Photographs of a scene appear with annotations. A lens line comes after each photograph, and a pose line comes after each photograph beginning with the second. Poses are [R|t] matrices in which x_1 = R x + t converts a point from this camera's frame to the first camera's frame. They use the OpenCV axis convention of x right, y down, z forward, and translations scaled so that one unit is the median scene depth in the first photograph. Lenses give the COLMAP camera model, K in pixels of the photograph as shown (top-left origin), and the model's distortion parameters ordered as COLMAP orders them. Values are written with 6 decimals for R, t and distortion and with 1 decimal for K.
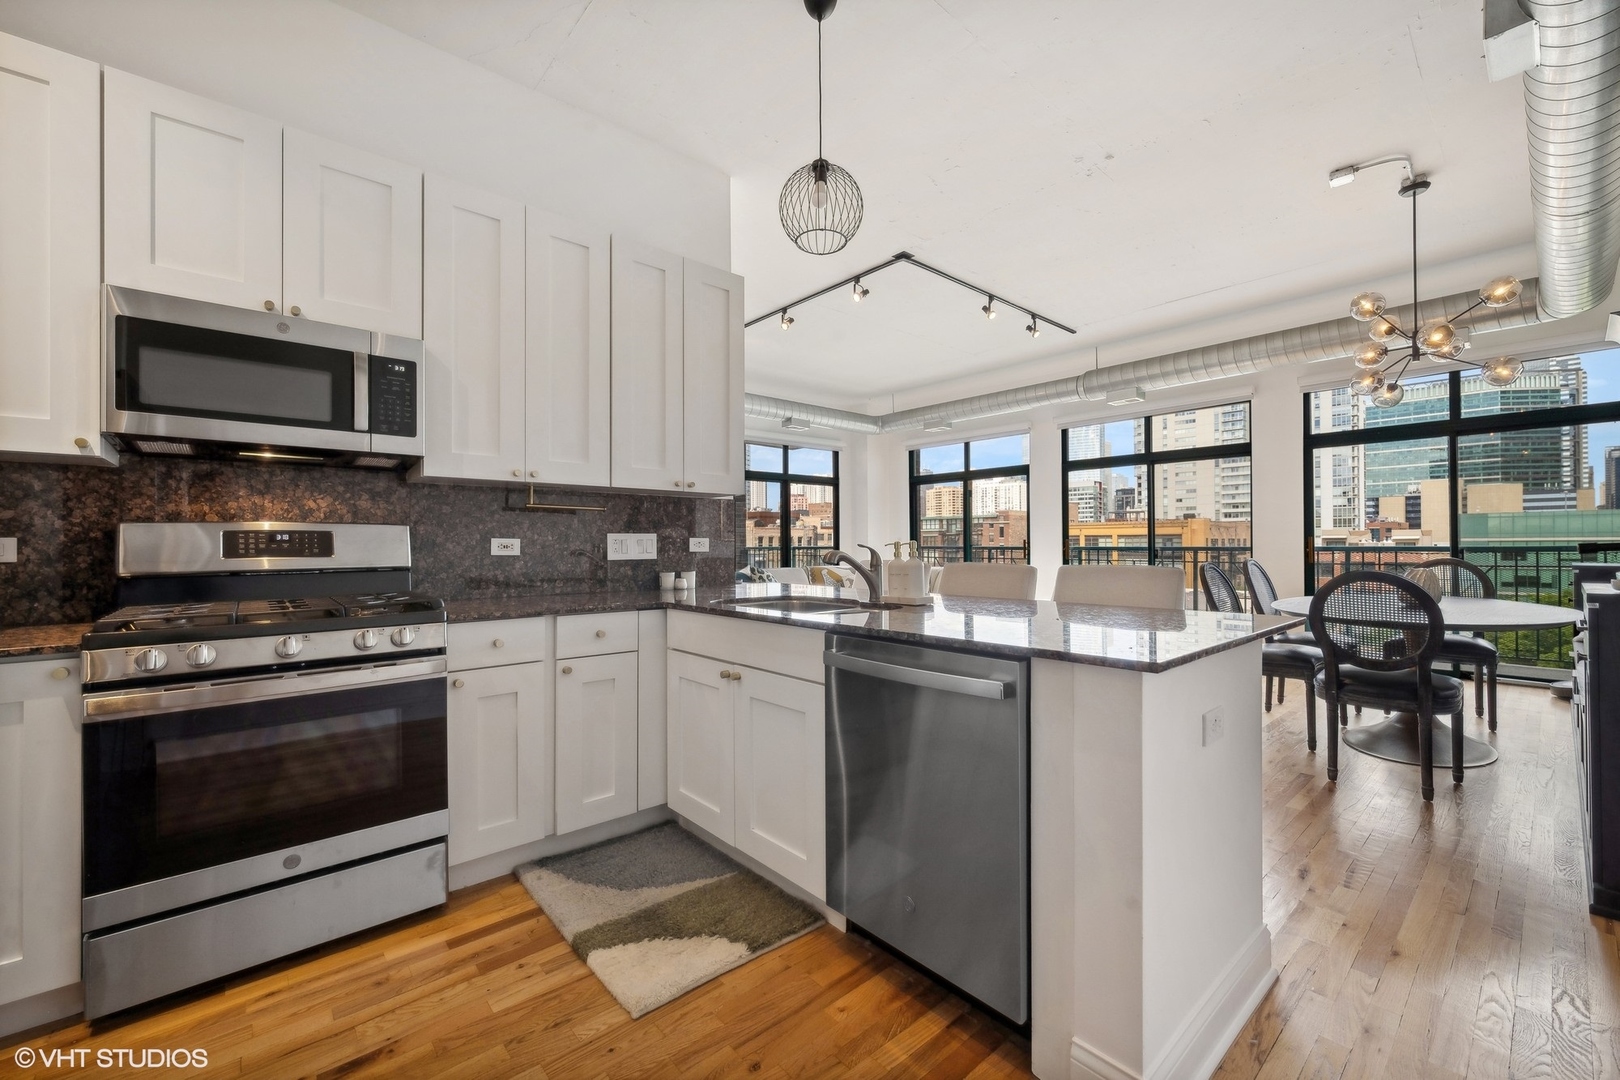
lens RADIAL K [[655.7, 0, 812.4], [0, 655.7, 544.3], [0, 0, 1]] dist [0.001726, -0.001211]
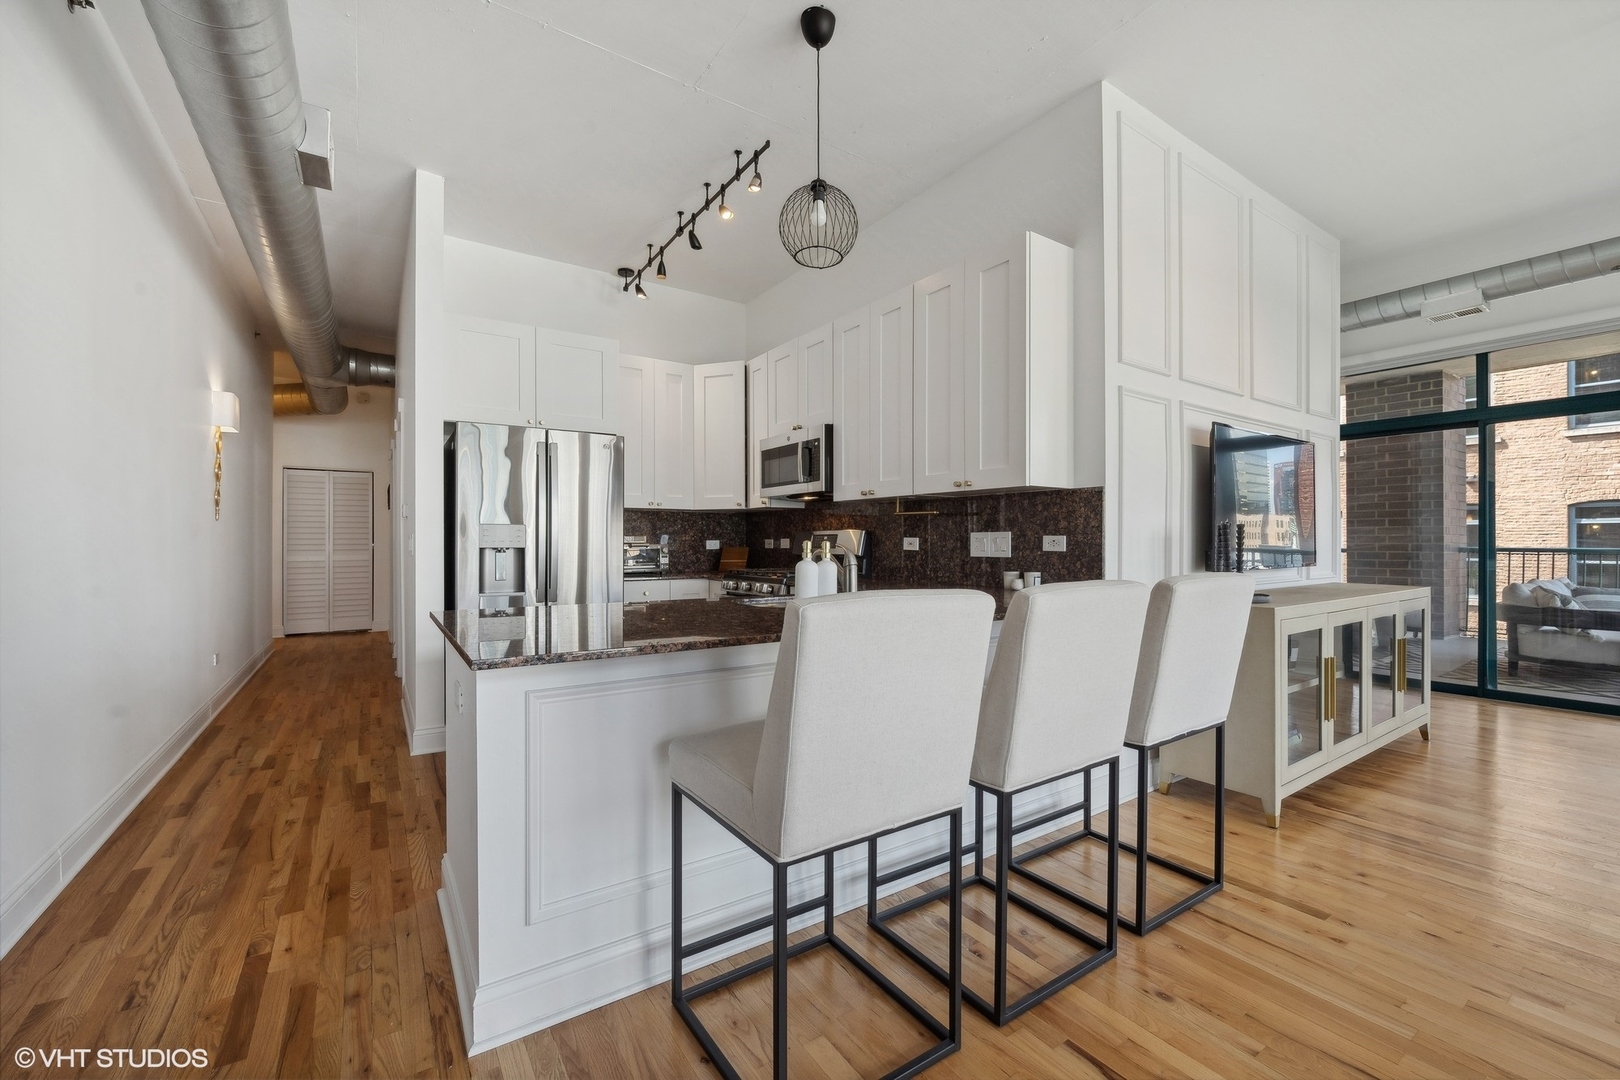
lens RADIAL K [[669.5, 0, 797.7], [0, 669.5, 537.5], [0, 0, 1]] dist [-0.003766, -0.000813]
pose [[-0.147734, -0.001525, -0.989026, 1.172789], [0.001599, 0.999997, -0.001780, -0.009535], [0.989026, -0.001844, -0.147731, 1.210320]]
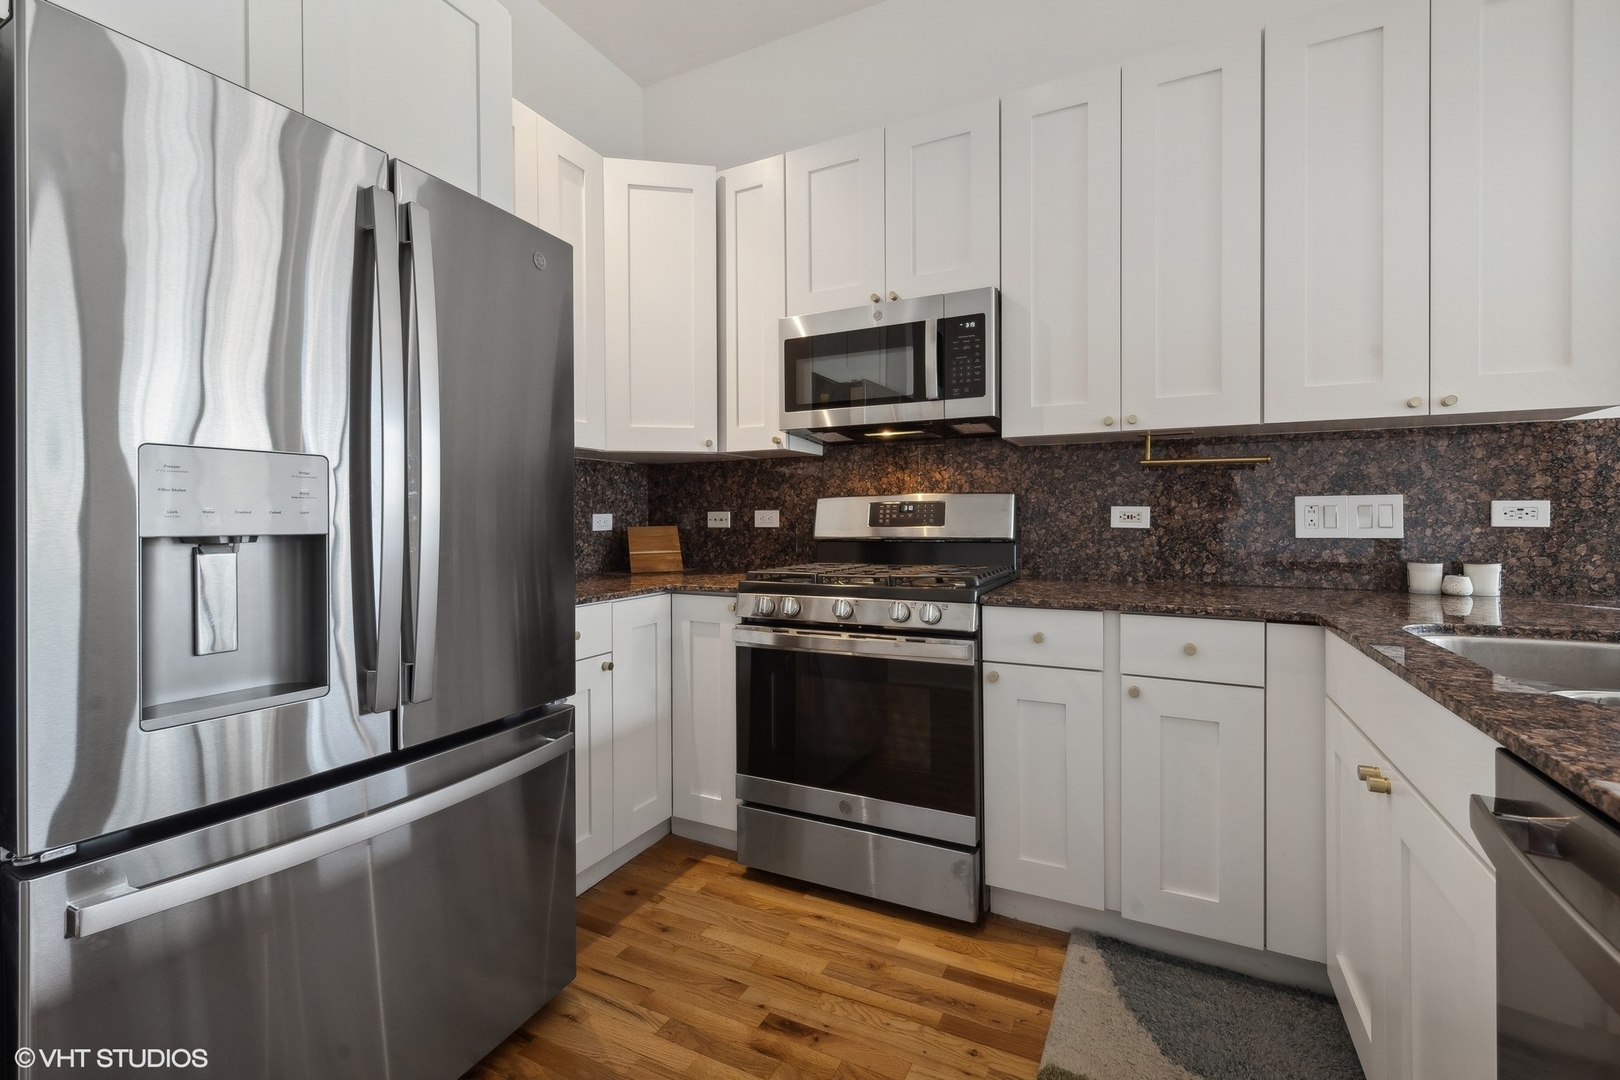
lens RADIAL K [[703.7, 0, 806.7], [0, 703.7, 521.4], [0, 0, 1]] dist [0.004399, 0.000723]
pose [[0.369745, 0.008021, -0.929099, 0.211357], [0.003253, 0.999945, 0.009927, -0.000859], [0.929128, -0.006693, 0.369698, 0.411765]]
